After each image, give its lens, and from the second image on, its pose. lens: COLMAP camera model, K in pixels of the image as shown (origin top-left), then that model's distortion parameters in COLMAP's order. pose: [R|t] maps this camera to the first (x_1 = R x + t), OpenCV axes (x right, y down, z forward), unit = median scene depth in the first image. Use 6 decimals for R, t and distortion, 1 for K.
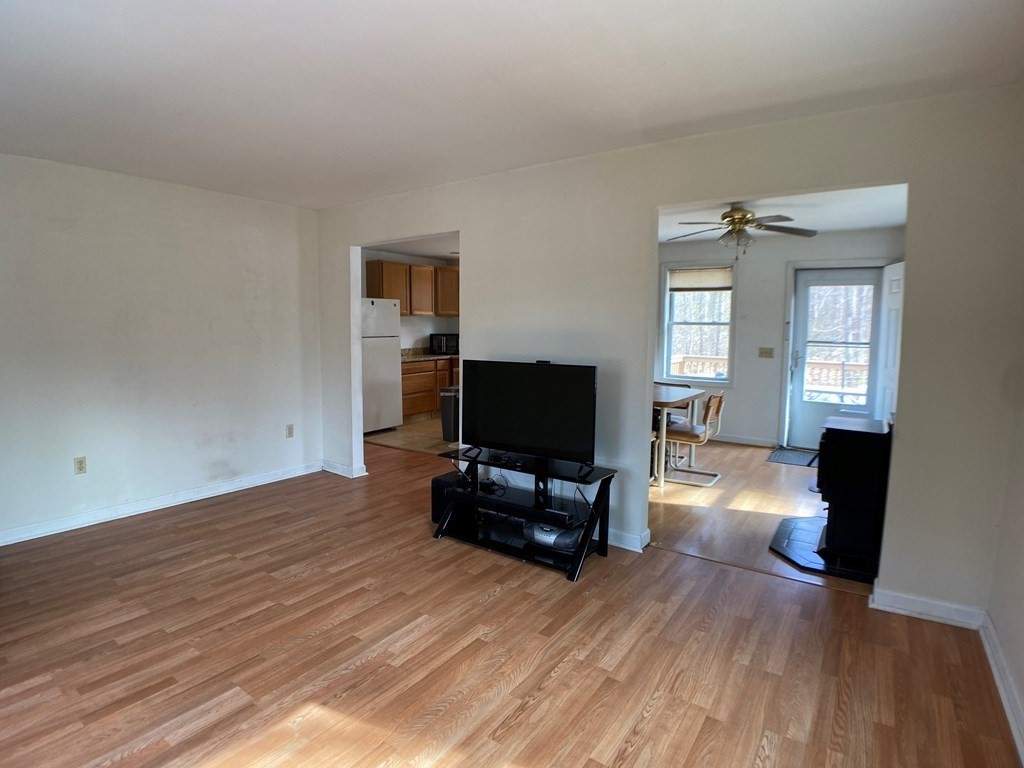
lens RADIAL K [[536.2, 0, 506.2], [0, 536.2, 376.7], [0, 0, 1]] dist [-0.067941, 0.001392]
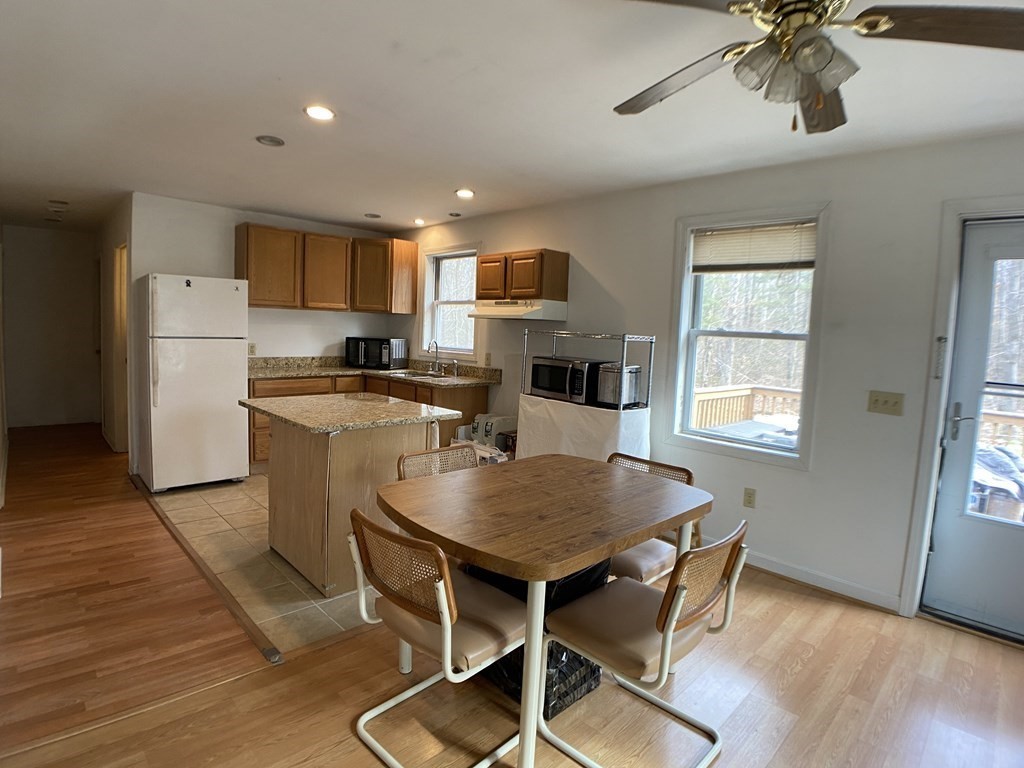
lens RADIAL K [[536.2, 0, 506.2], [0, 536.2, 376.7], [0, 0, 1]] dist [-0.067941, 0.001392]
pose [[0.982472, 0.050823, -0.179351, 0.418415], [-0.052993, 0.998568, -0.007325, -0.079961], [0.178722, 0.016701, 0.983758, 0.837862]]
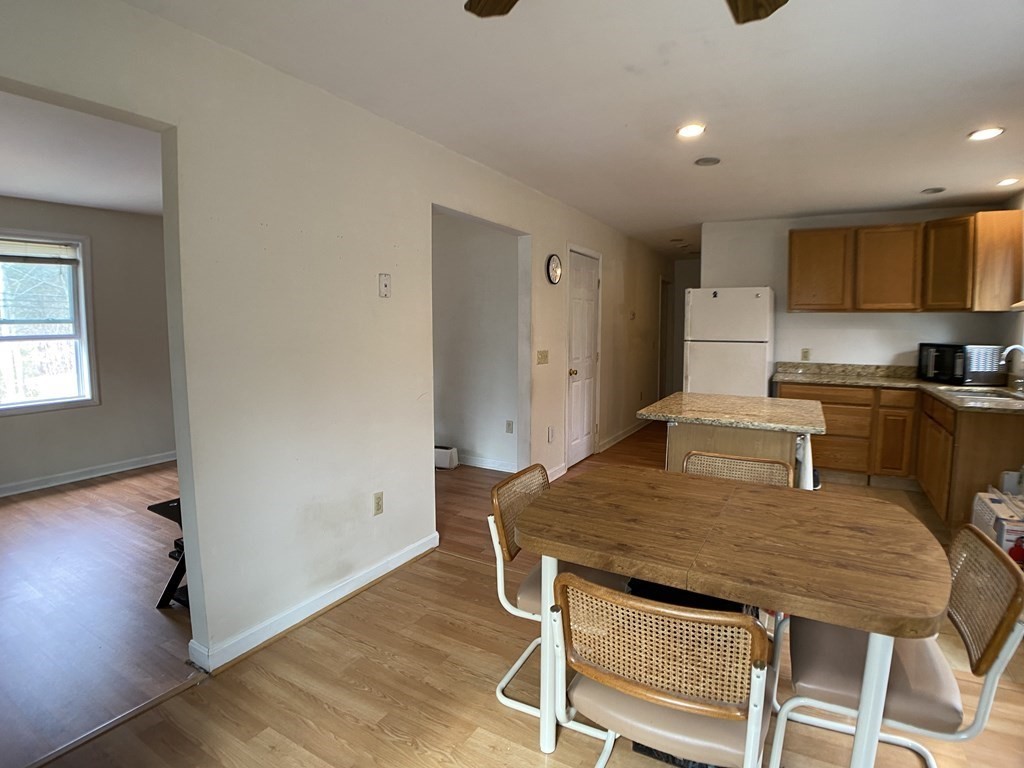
lens RADIAL K [[536.2, 0, 506.2], [0, 536.2, 376.7], [0, 0, 1]] dist [-0.067941, 0.001392]
pose [[0.092963, 0.090193, -0.991576, 0.813758], [-0.097839, 0.991896, 0.081049, -0.104664], [0.990851, 0.089481, 0.101034, 1.178891]]
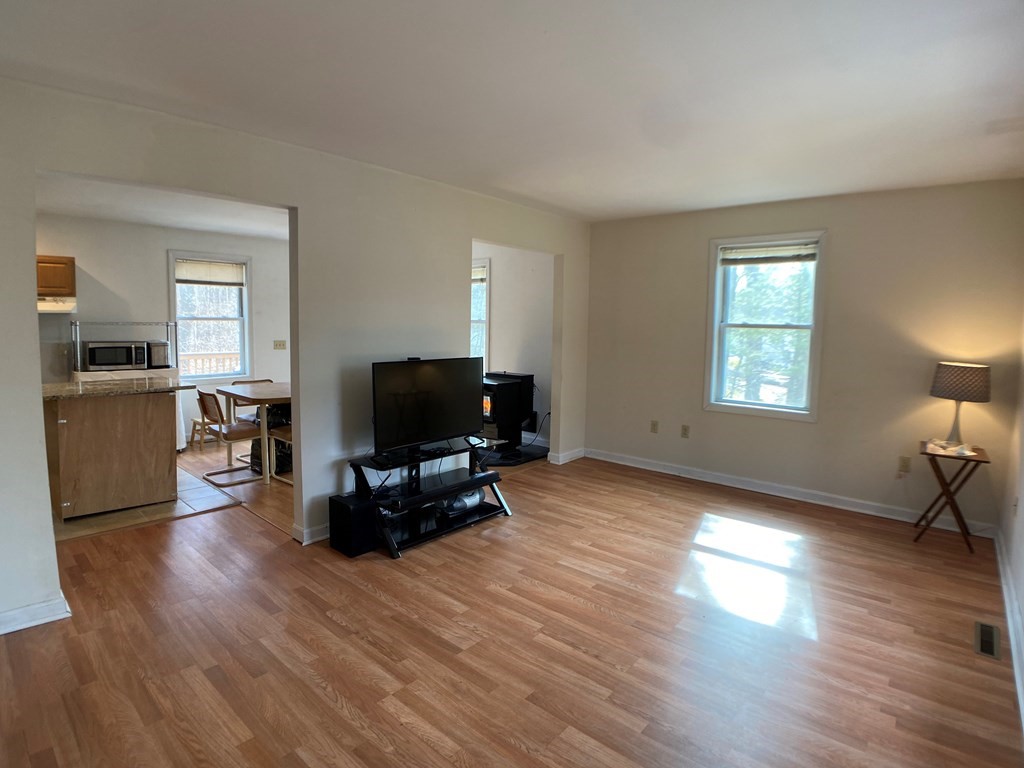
lens RADIAL K [[536.2, 0, 506.2], [0, 536.2, 376.7], [0, 0, 1]] dist [-0.067941, 0.001392]
pose [[0.108932, -0.103662, 0.988629, -0.963957], [0.083681, 0.991974, 0.094793, -0.076594], [-0.990521, 0.072404, 0.116732, 0.671835]]
